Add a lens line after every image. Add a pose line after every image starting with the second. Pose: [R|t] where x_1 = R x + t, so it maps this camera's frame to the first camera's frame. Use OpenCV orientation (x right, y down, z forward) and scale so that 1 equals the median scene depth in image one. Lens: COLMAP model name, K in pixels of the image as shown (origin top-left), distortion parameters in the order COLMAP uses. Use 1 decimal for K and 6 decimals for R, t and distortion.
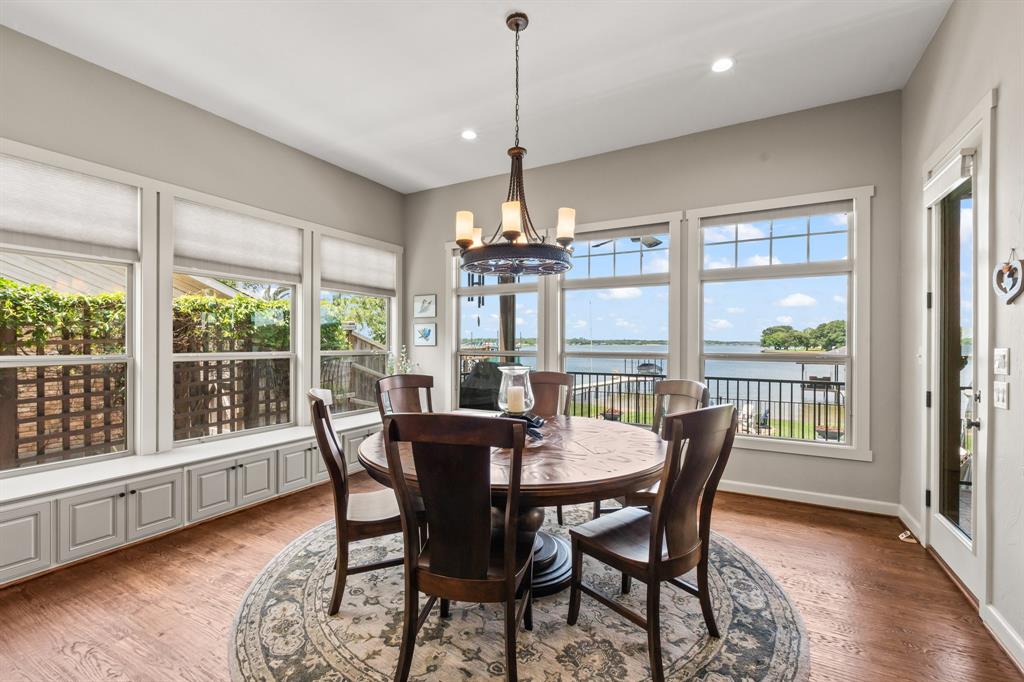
lens RADIAL K [[447.3, 0, 503.6], [0, 447.3, 342.1], [0, 0, 1]] dist [0.007975, -0.002665]
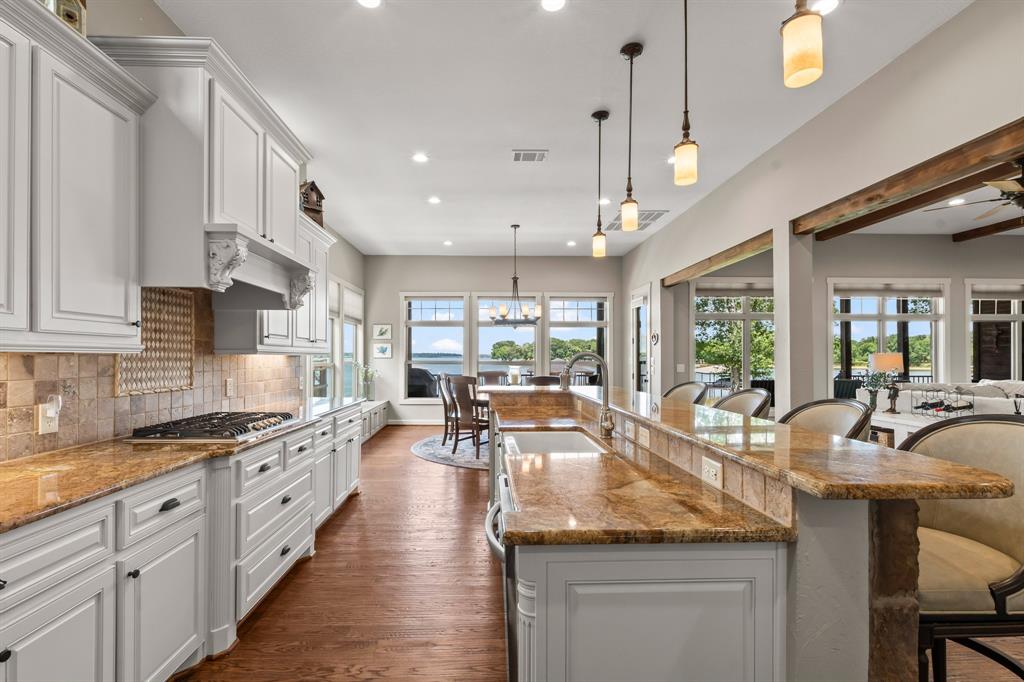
lens RADIAL K [[447.3, 0, 500.6], [0, 447.3, 355.0], [0, 0, 1]] dist [0.007975, -0.002665]
pose [[0.855464, 0.000765, 0.517861, -0.631227], [-0.001934, 0.999997, 0.001717, -0.005761], [-0.517858, -0.002471, 0.855463, -0.504818]]
